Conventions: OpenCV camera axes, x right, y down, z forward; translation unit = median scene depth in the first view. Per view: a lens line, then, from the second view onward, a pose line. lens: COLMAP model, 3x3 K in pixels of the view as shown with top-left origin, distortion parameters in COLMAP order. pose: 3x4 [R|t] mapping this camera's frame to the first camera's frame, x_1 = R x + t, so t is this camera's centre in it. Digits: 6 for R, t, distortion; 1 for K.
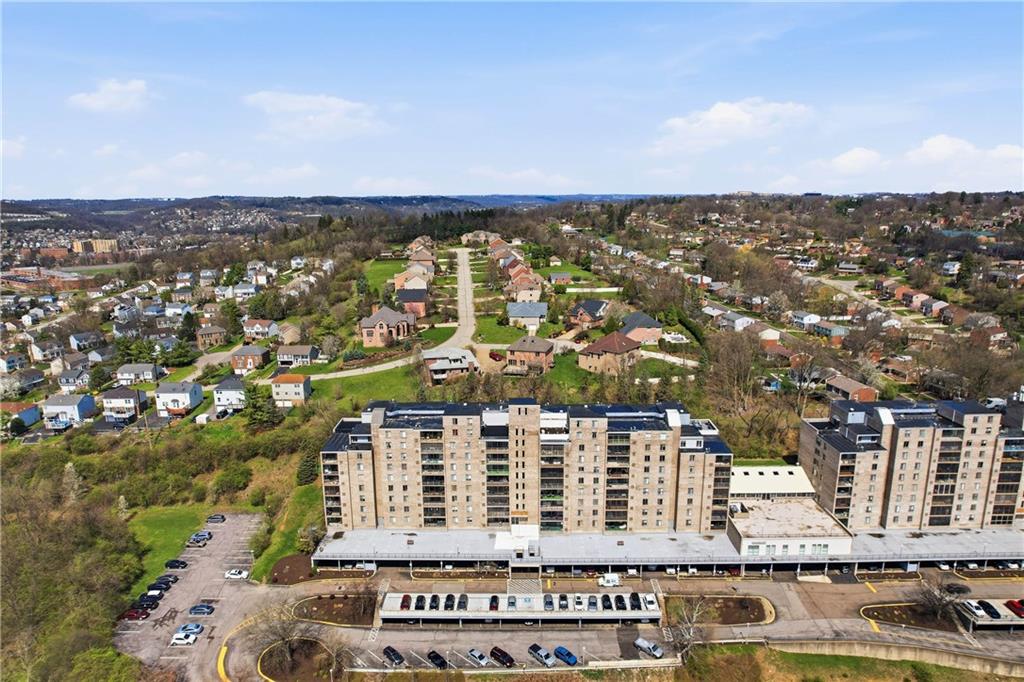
lens RADIAL K [[648.9, 0, 515.9], [0, 648.9, 340.9], [0, 0, 1]] dist [-0.042415, 0.013493]
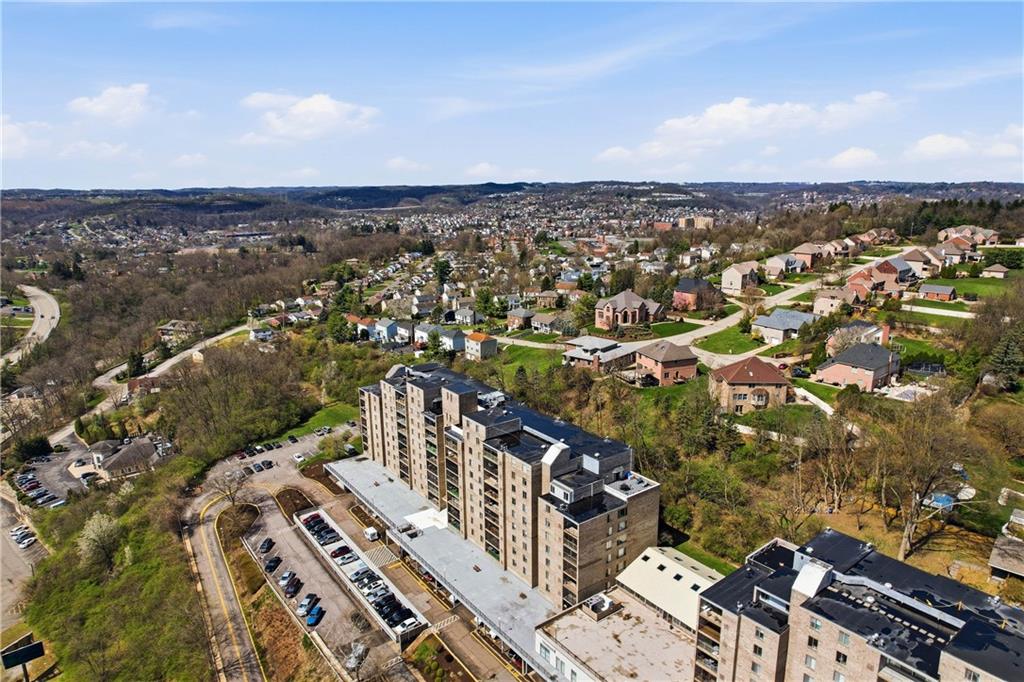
lens RADIAL K [[648.9, 0, 517.3], [0, 648.9, 337.1], [0, 0, 1]] dist [-0.042415, 0.013493]
pose [[0.605250, 0.181341, -0.775105, 0.808169], [-0.167282, 0.980939, 0.098874, -0.093164], [0.778261, 0.069818, 0.624048, 0.458605]]
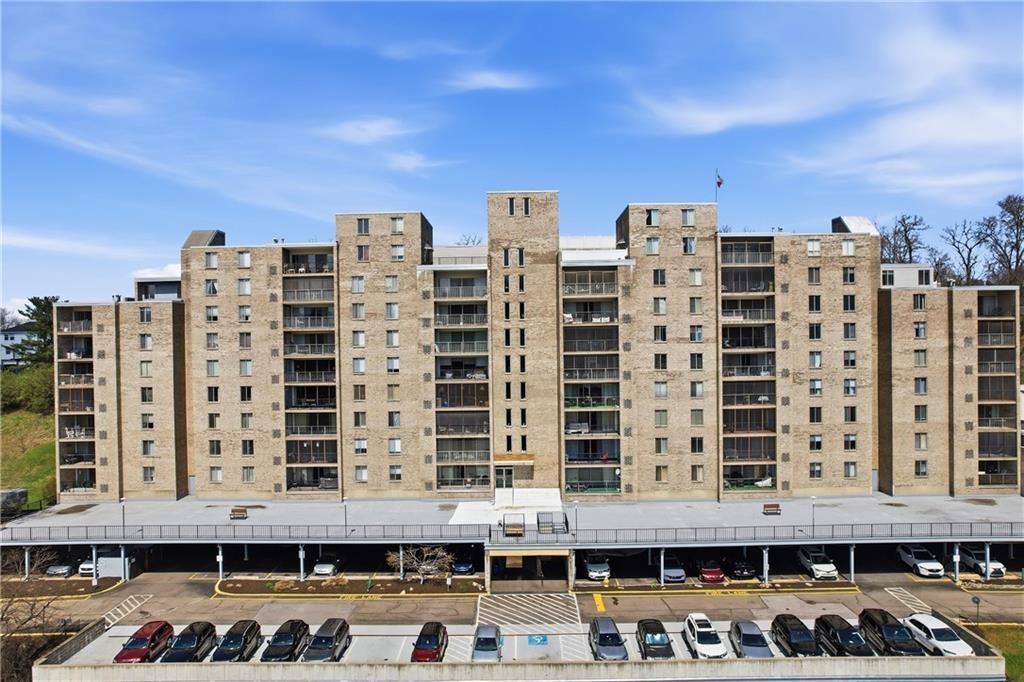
lens RADIAL K [[648.9, 0, 514.6], [0, 648.9, 341.9], [0, 0, 1]] dist [-0.042415, 0.013493]
pose [[0.999953, -0.009132, -0.003300, 0.008002], [0.008217, 0.976898, -0.213546, 0.289773], [0.005174, 0.213509, 0.976927, 0.584522]]
